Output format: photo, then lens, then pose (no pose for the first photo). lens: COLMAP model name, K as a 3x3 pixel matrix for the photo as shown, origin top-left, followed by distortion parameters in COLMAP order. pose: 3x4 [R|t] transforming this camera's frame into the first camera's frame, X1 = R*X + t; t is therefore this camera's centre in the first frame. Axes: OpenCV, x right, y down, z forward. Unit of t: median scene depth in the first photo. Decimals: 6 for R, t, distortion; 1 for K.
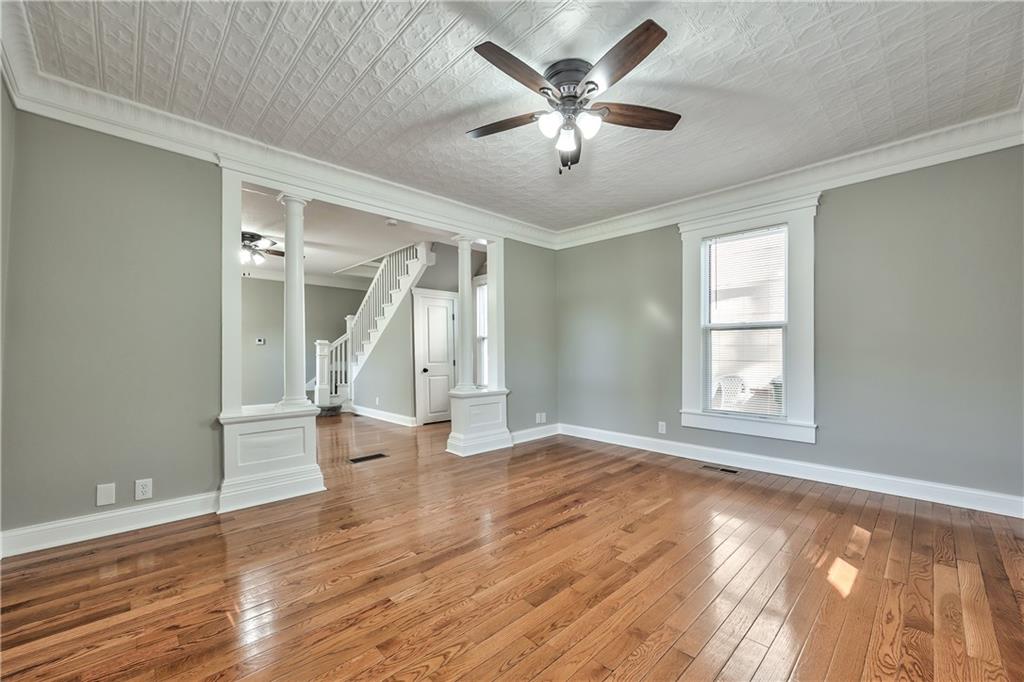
lens RADIAL K [[405.3, 0, 500.1], [0, 405.3, 345.7], [0, 0, 1]] dist [-0.002458, -0.000134]
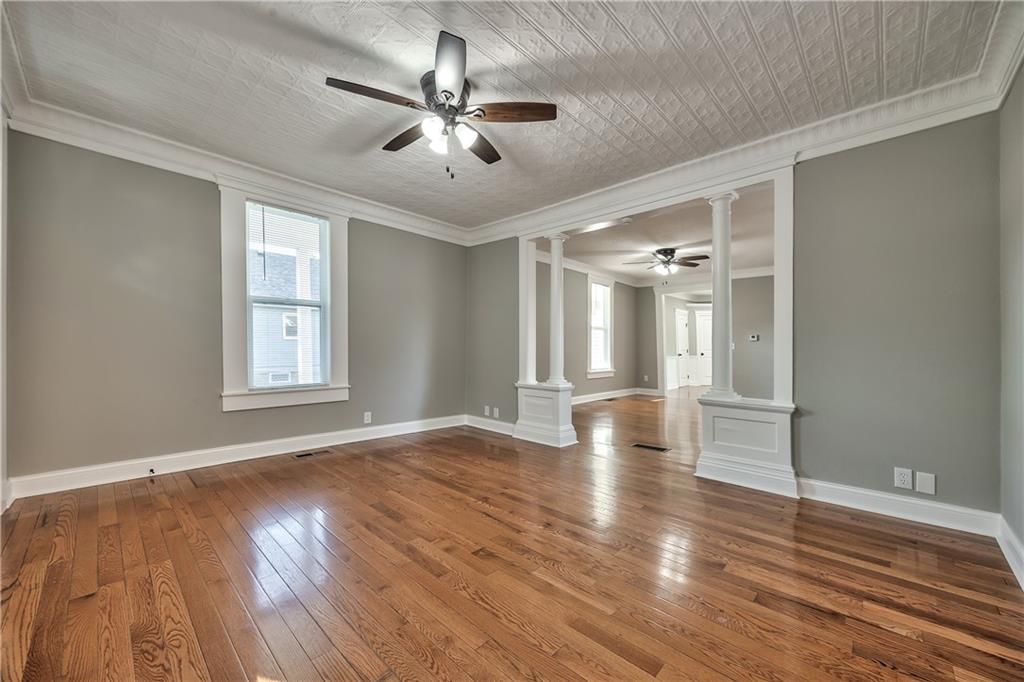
lens RADIAL K [[402.6, 0, 519.4], [0, 402.6, 340.8], [0, 0, 1]] dist [-0.003109, -0.000291]
pose [[0.060665, -0.016341, -0.998024, 1.100422], [0.006267, 0.999853, -0.015990, 0.028970], [0.998138, -0.005285, 0.060759, 0.978205]]
